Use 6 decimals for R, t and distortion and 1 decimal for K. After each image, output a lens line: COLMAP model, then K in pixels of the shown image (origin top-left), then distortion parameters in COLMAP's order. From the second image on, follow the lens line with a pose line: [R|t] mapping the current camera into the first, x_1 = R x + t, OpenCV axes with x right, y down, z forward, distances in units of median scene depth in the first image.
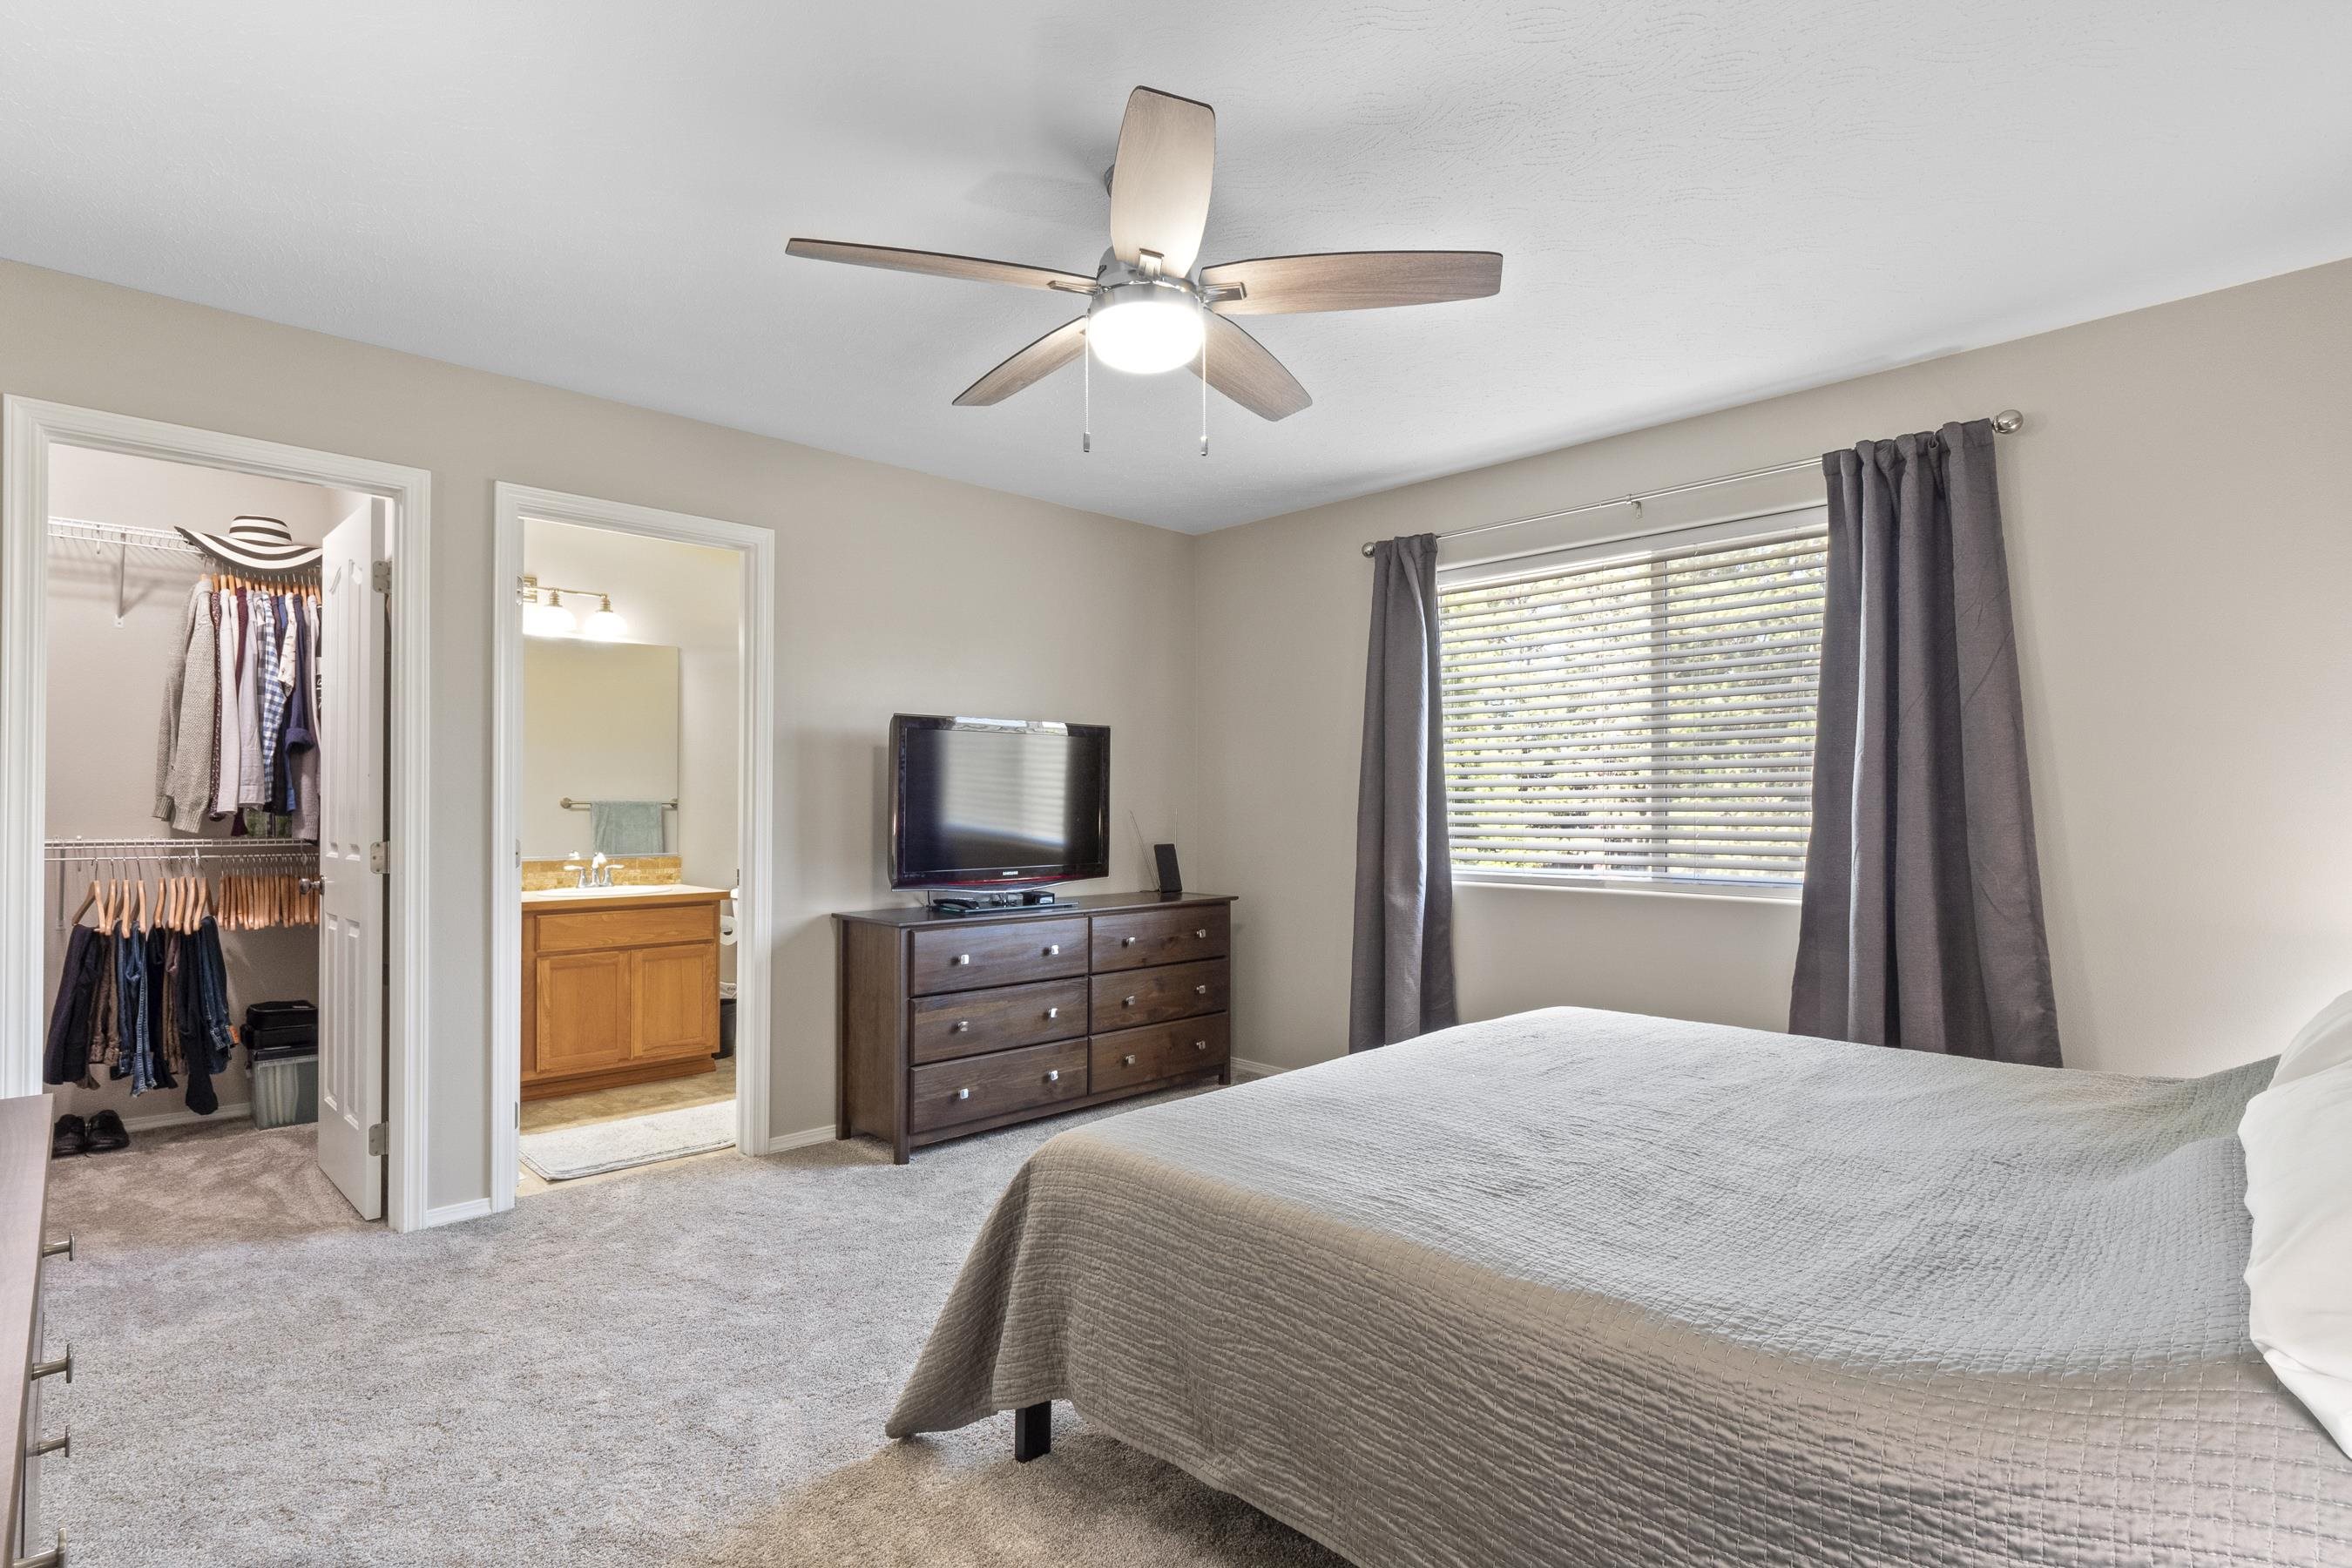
lens RADIAL K [[1144.2, 0, 1179.3], [0, 1144.2, 787.9], [0, 0, 1]] dist [0.001314, -0.002089]
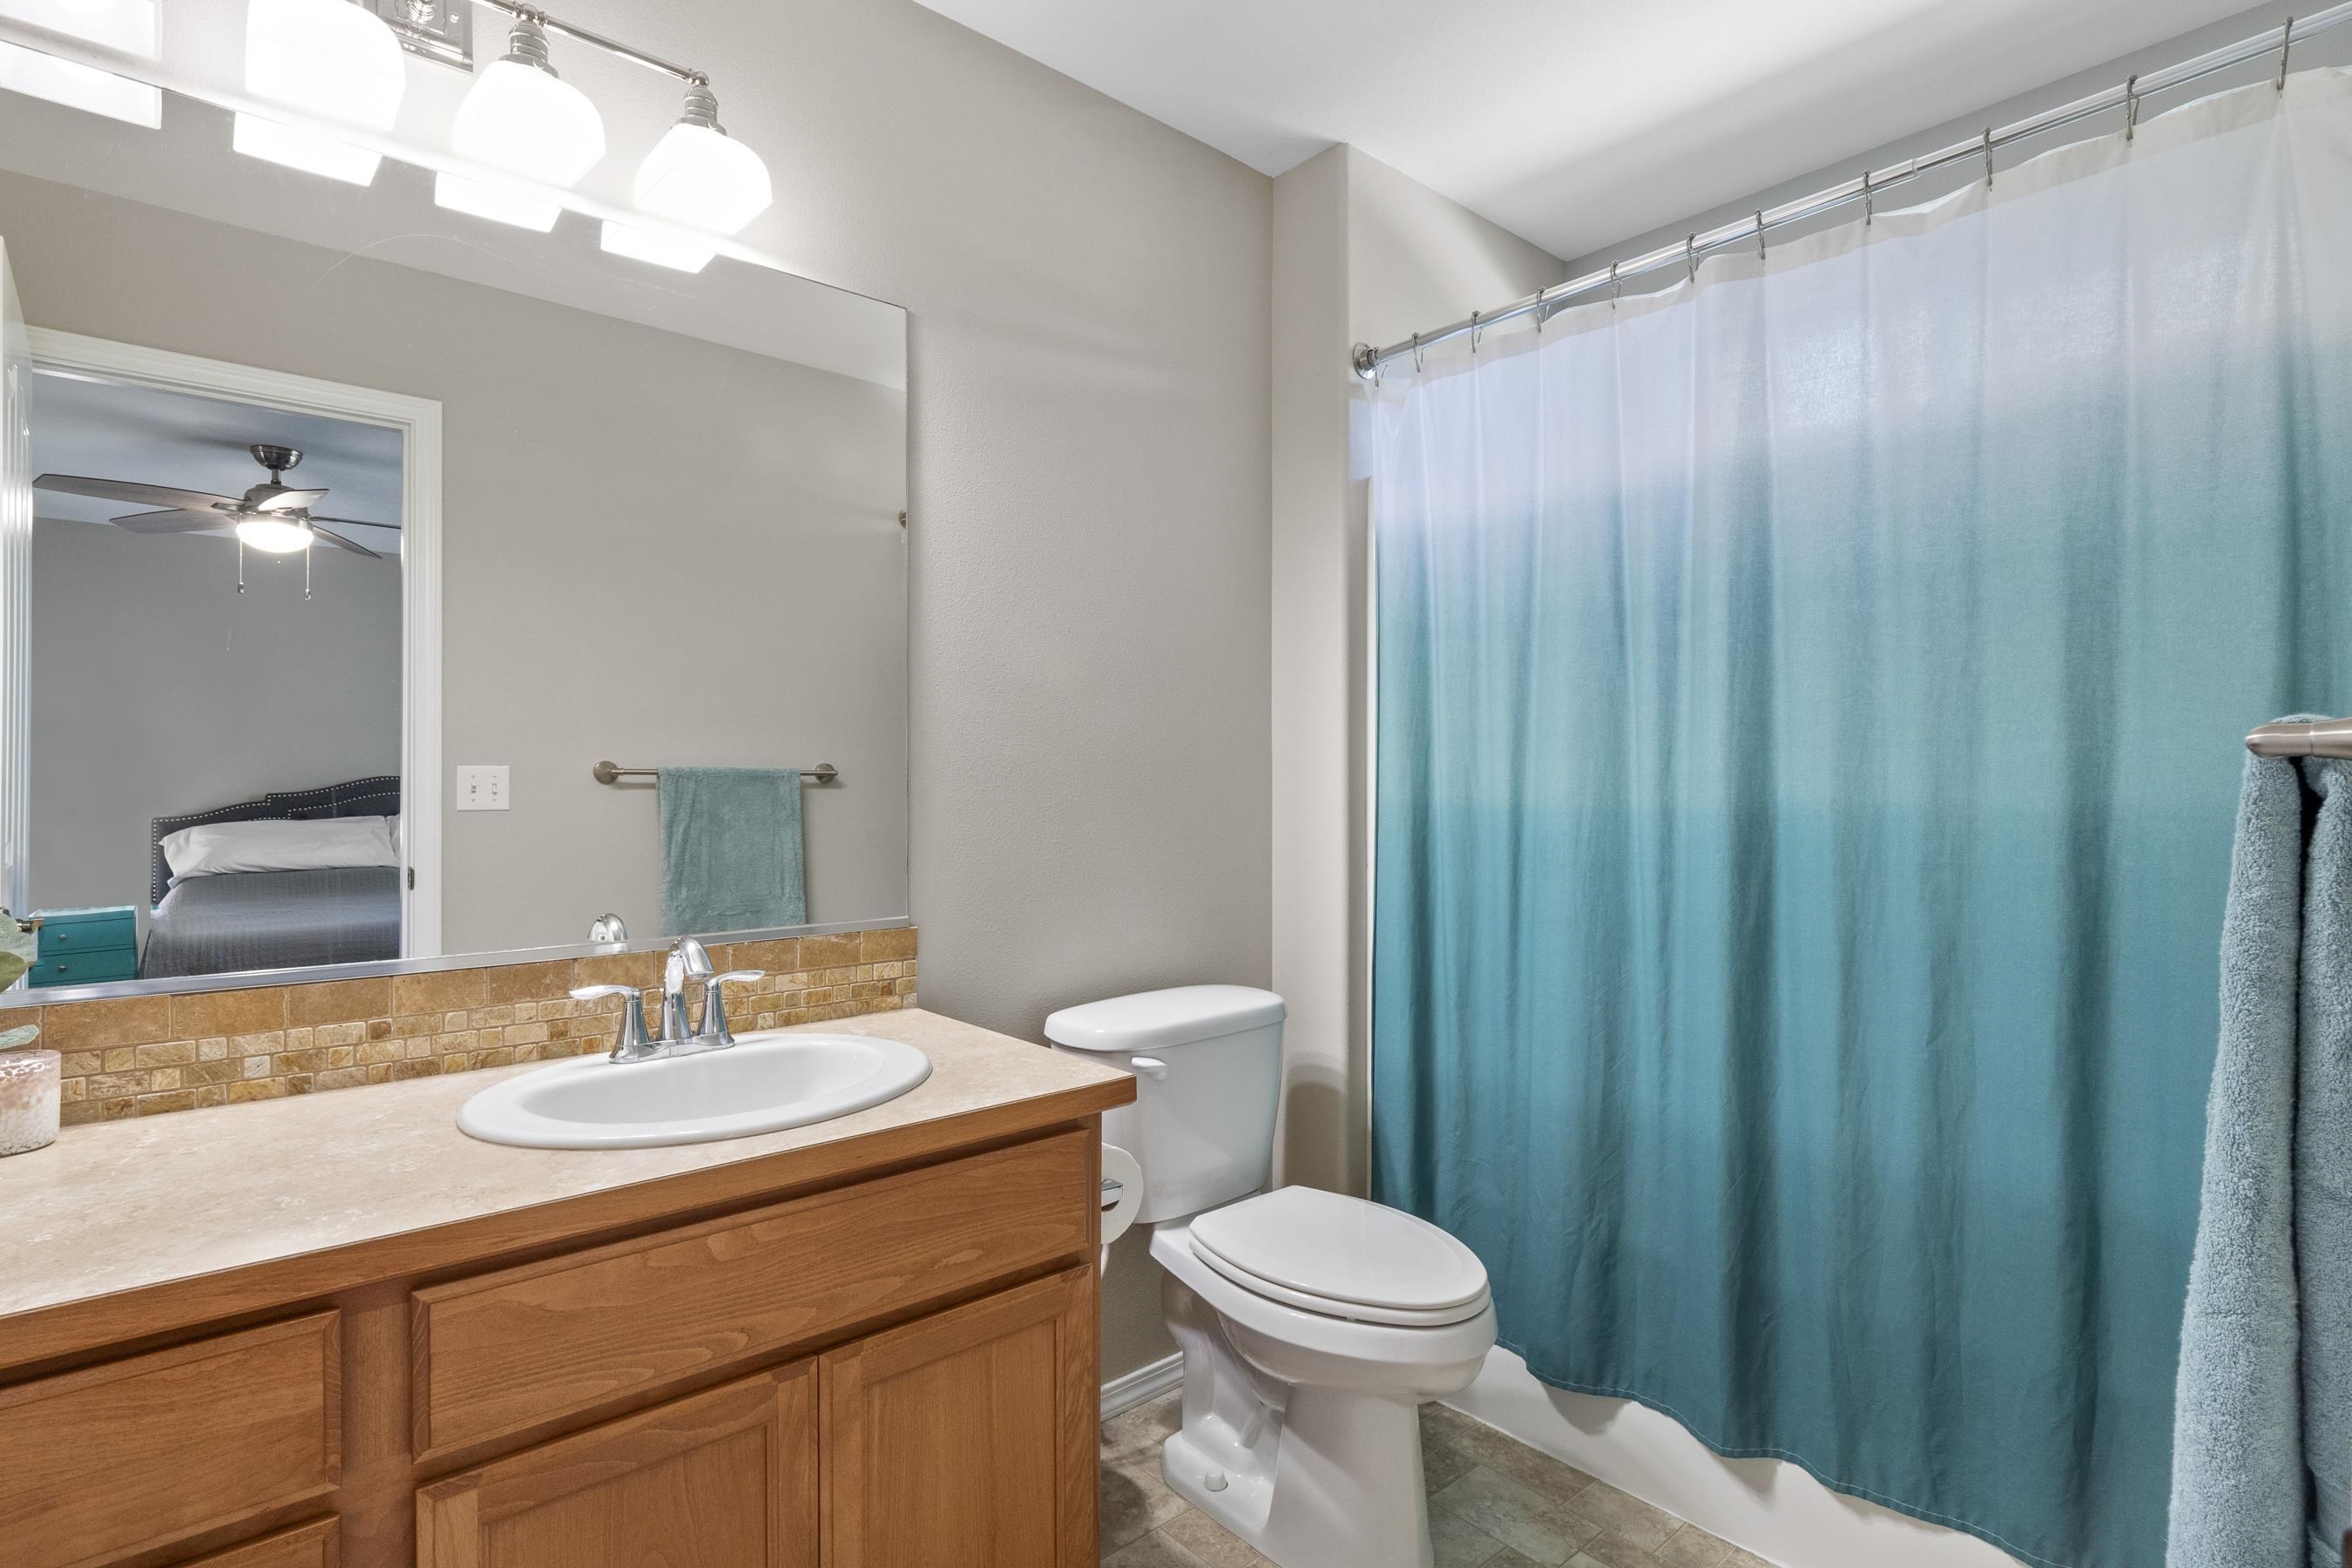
lens RADIAL K [[1144.2, 0, 1182.8], [0, 1144.2, 782.0], [0, 0, 1]] dist [0.001314, -0.002089]
pose [[0.999076, 0.002620, -0.042891, -0.370537], [-0.001918, 0.999864, 0.016386, 0.012205], [0.042928, -0.016289, 0.998945, 0.719274]]
